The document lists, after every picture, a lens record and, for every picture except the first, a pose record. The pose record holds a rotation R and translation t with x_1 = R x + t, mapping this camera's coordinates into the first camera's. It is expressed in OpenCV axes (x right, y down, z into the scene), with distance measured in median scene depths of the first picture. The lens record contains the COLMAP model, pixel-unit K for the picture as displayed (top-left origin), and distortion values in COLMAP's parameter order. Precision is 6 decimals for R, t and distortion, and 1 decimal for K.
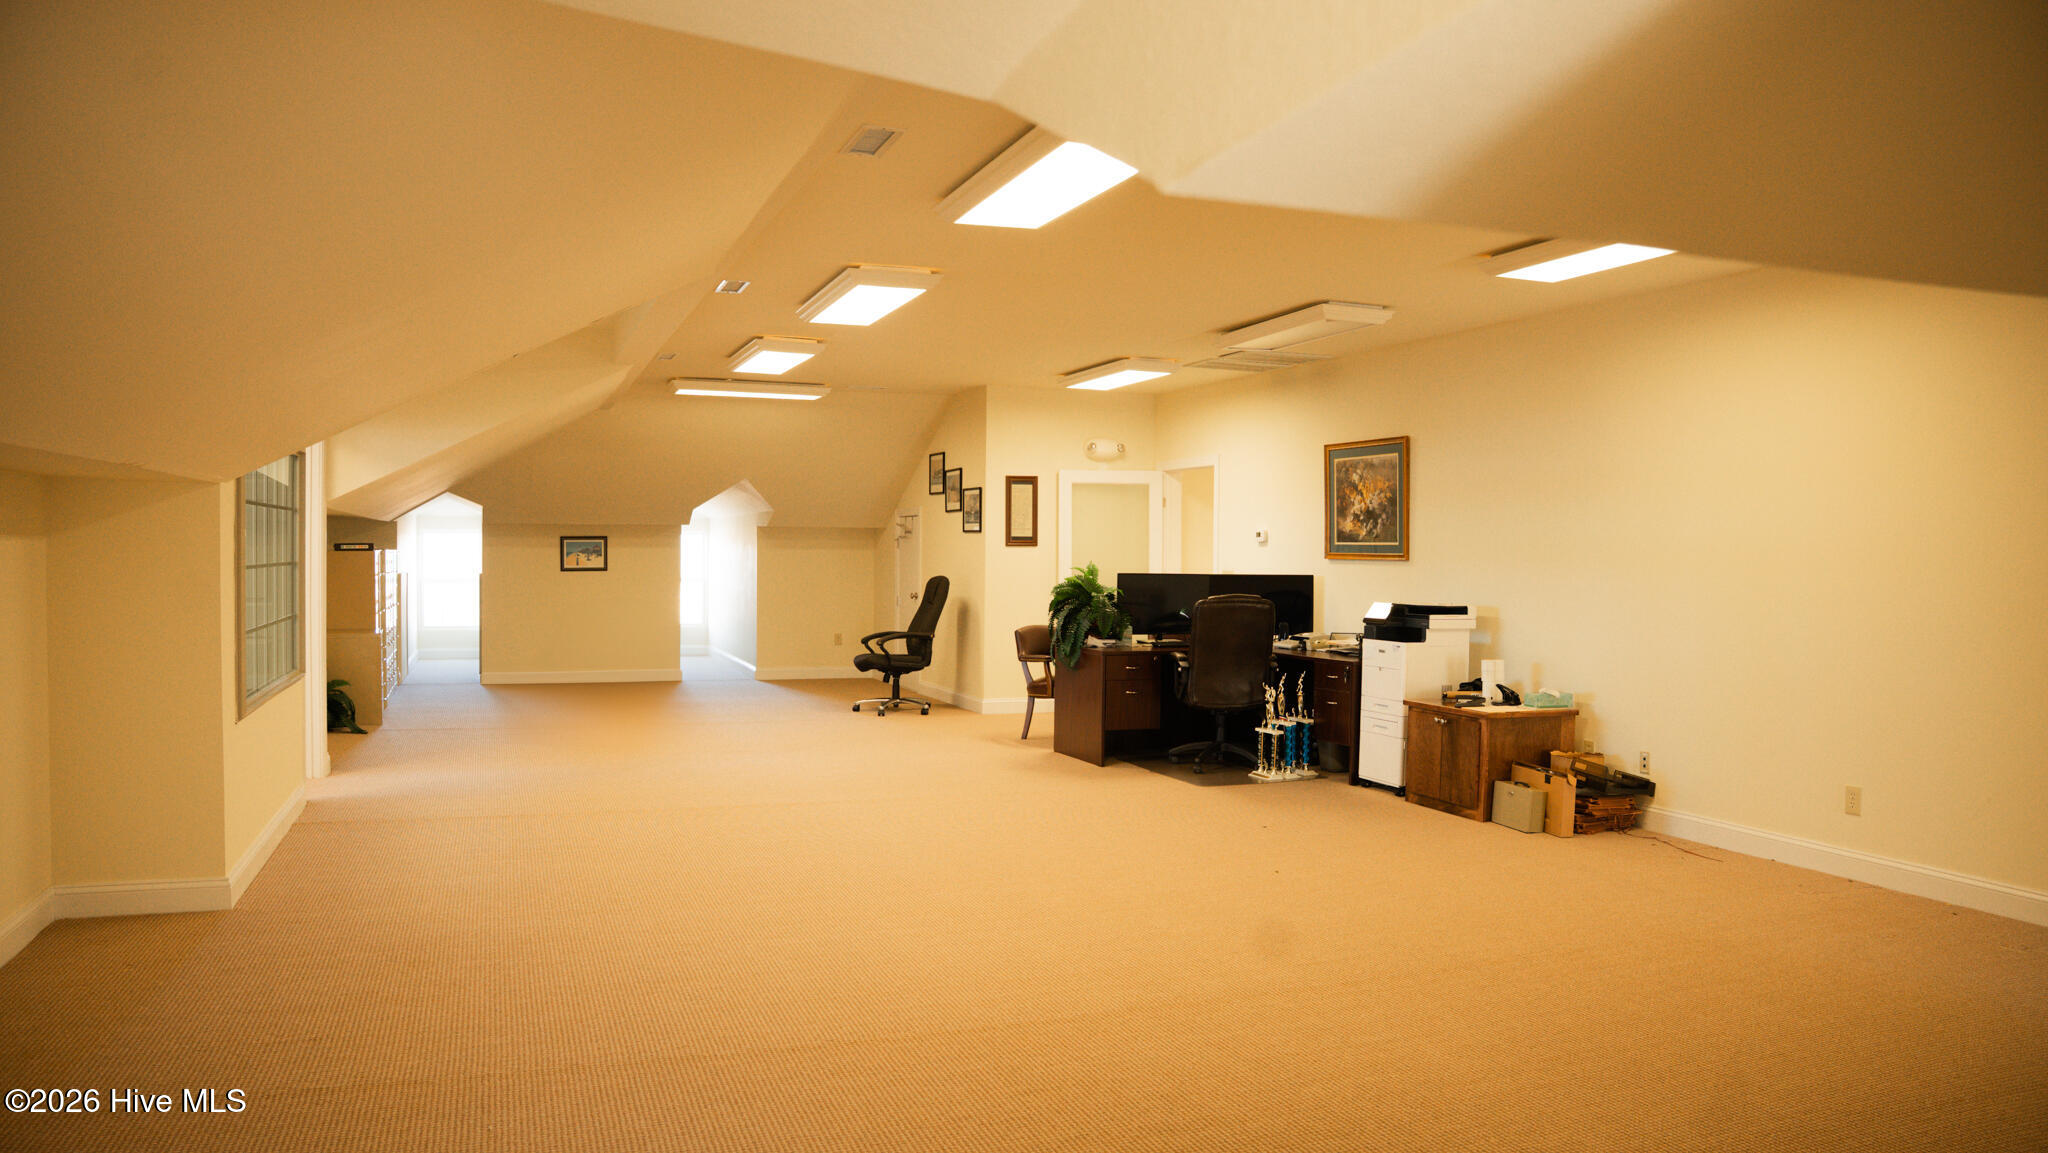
lens RADIAL K [[1490.1, 0, 1024.0], [0, 1490.1, 576.5], [0, 0, 1]] dist [-0.100748, 0.003529]
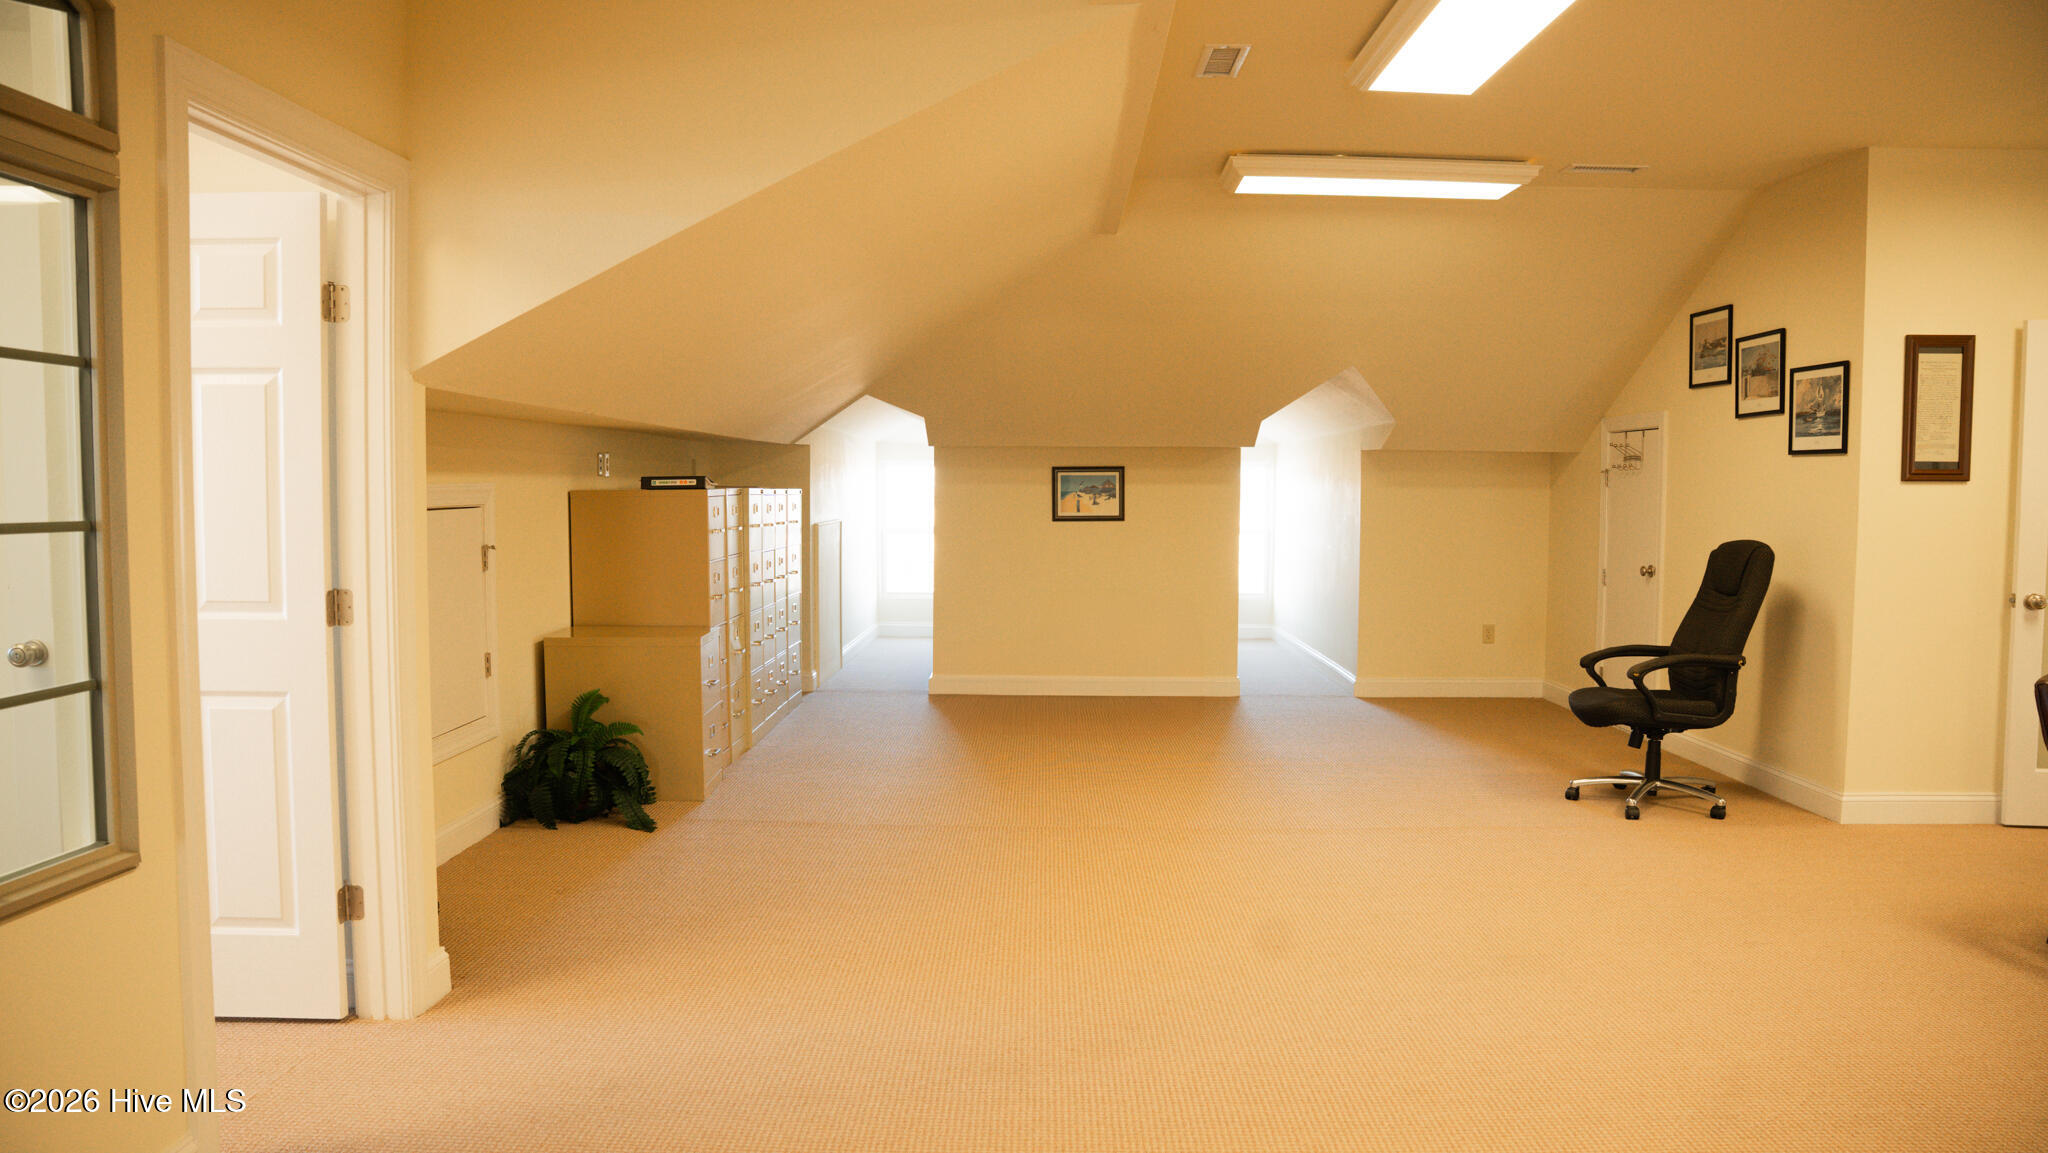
lens RADIAL K [[1490.1, 0, 1024.0], [0, 1490.1, 576.5], [0, 0, 1]] dist [-0.100748, 0.003529]
pose [[0.934539, 0.019461, -0.355329, -0.105580], [-0.005229, 0.999147, 0.040969, -0.006720], [0.355823, -0.036429, 0.933843, 0.432799]]
